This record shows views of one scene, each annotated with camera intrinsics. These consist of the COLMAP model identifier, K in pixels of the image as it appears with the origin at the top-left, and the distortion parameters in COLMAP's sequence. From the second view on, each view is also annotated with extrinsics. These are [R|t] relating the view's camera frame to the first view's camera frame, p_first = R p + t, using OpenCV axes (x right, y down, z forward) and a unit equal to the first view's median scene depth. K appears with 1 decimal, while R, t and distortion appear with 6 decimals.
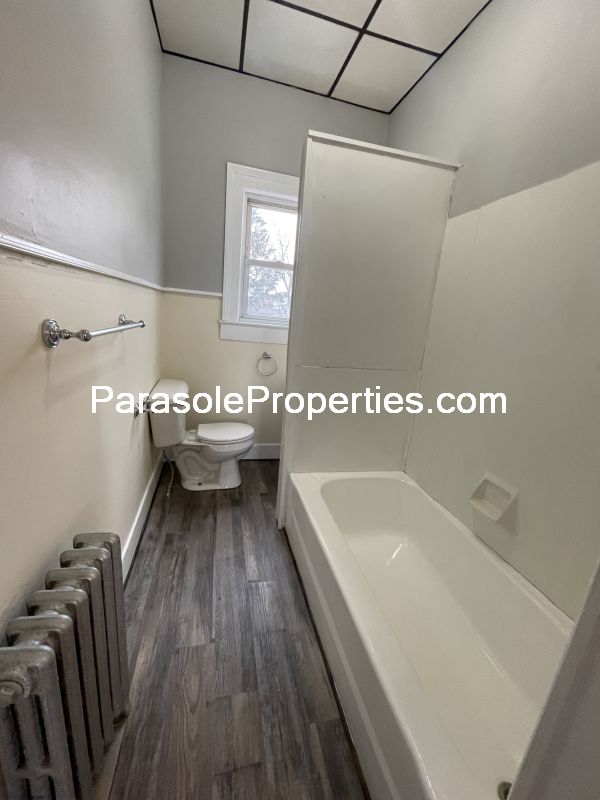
lens RADIAL K [[324.6, 0, 296.0], [0, 324.6, 400.8], [0, 0, 1]] dist [-0.003123, 0.000541]
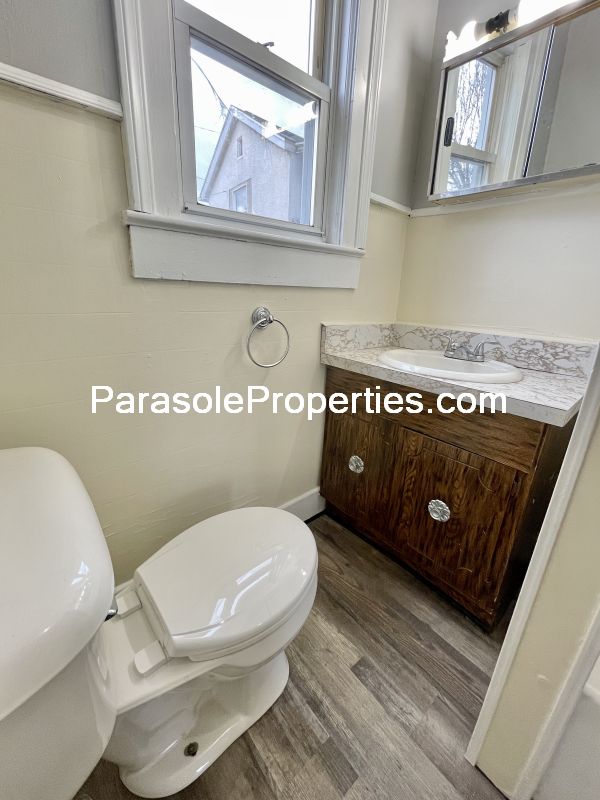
lens RADIAL K [[324.6, 0, 297.0], [0, 324.6, 400.5], [0, 0, 1]] dist [-0.003123, 0.000541]
pose [[0.883143, -0.212961, 0.417978, -0.252561], [0.167088, 0.975381, 0.143922, -0.099205], [-0.438338, -0.057264, 0.896984, 0.658553]]
